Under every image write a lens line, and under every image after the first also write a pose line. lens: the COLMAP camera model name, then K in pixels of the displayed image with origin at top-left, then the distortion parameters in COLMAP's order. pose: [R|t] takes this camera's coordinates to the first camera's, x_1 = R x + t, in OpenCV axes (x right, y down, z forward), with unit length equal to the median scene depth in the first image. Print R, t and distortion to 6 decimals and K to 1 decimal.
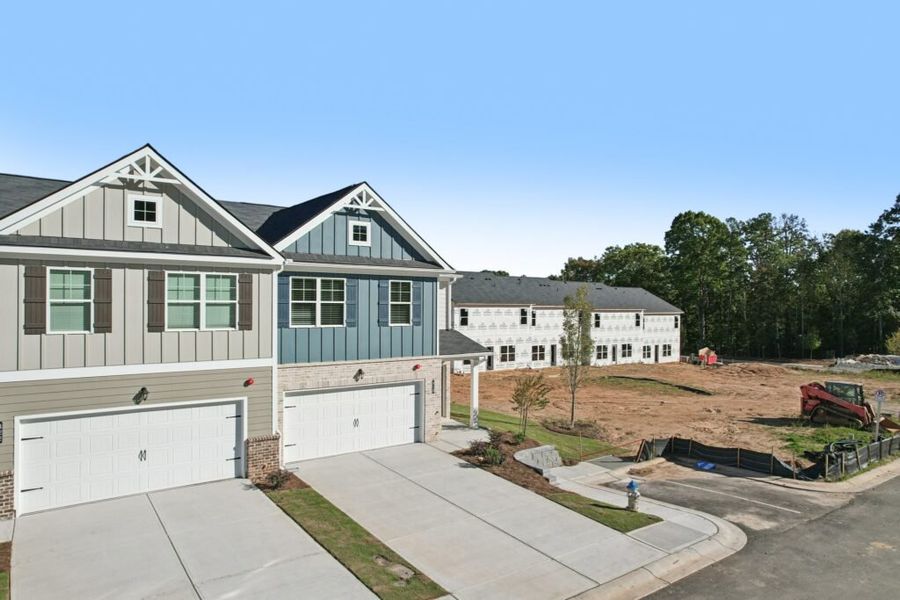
lens RADIAL K [[579.4, 0, 450.0], [0, 579.4, 300.0], [0, 0, 1]] dist [-0.055096, 0.042684]
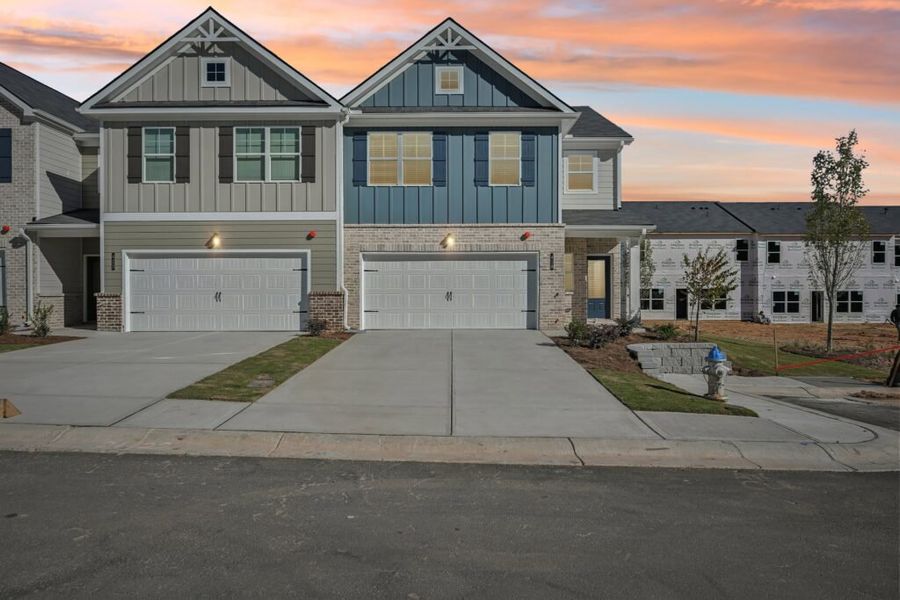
lens RADIAL K [[558.1, 0, 447.3], [0, 558.1, 296.3], [0, 0, 1]] dist [-0.001037, -0.000647]
pose [[0.792386, -0.003828, -0.610008, 0.364651], [0.011441, 0.999898, 0.008587, 0.209921], [0.609913, -0.013783, 0.792349, 0.326803]]
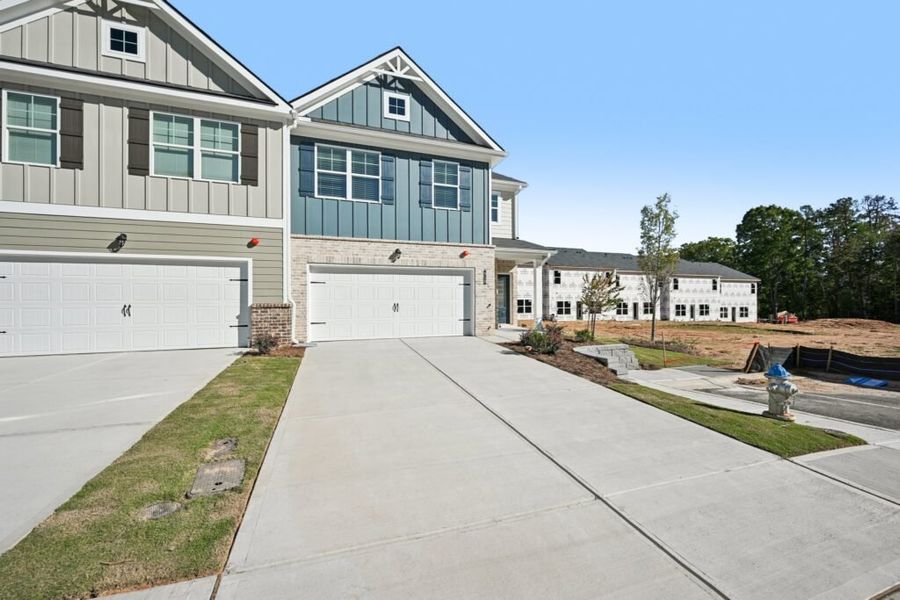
lens RADIAL K [[354.6, 0, 451.3], [0, 354.6, 300.9], [0, 0, 1]] dist [0.000010, -0.000335]
pose [[0.952772, -0.010603, -0.303500, 0.103306], [0.012307, 0.999917, 0.003703, 0.205046], [0.303436, -0.007264, 0.952824, 0.481303]]
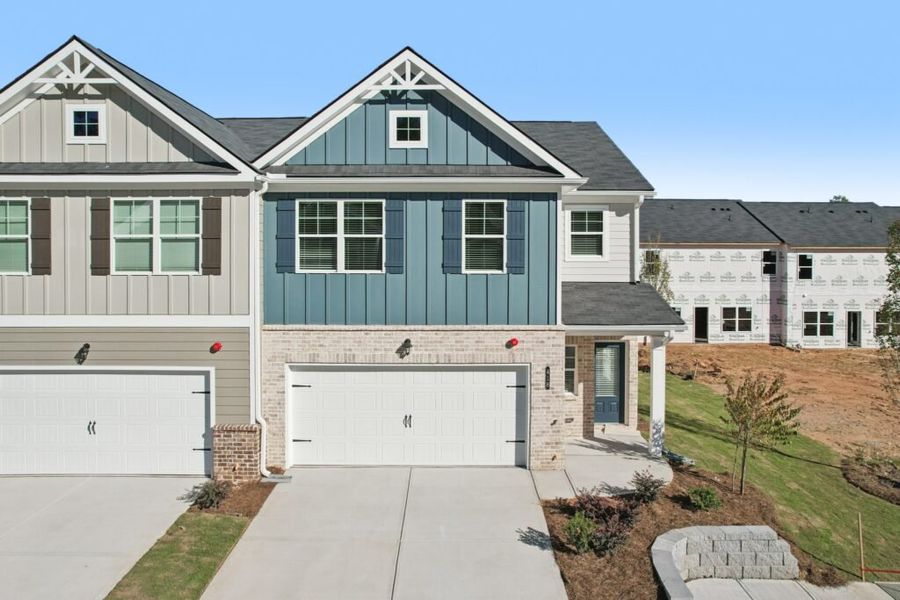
lens RADIAL K [[588.7, 0, 452.2], [0, 588.7, 258.9], [0, 0, 1]] dist [-0.061759, 0.053118]
pose [[0.798343, -0.000871, -0.602203, 0.281449], [0.009266, 0.999898, 0.010838, 0.023156], [0.602132, -0.014232, 0.798270, 0.515106]]
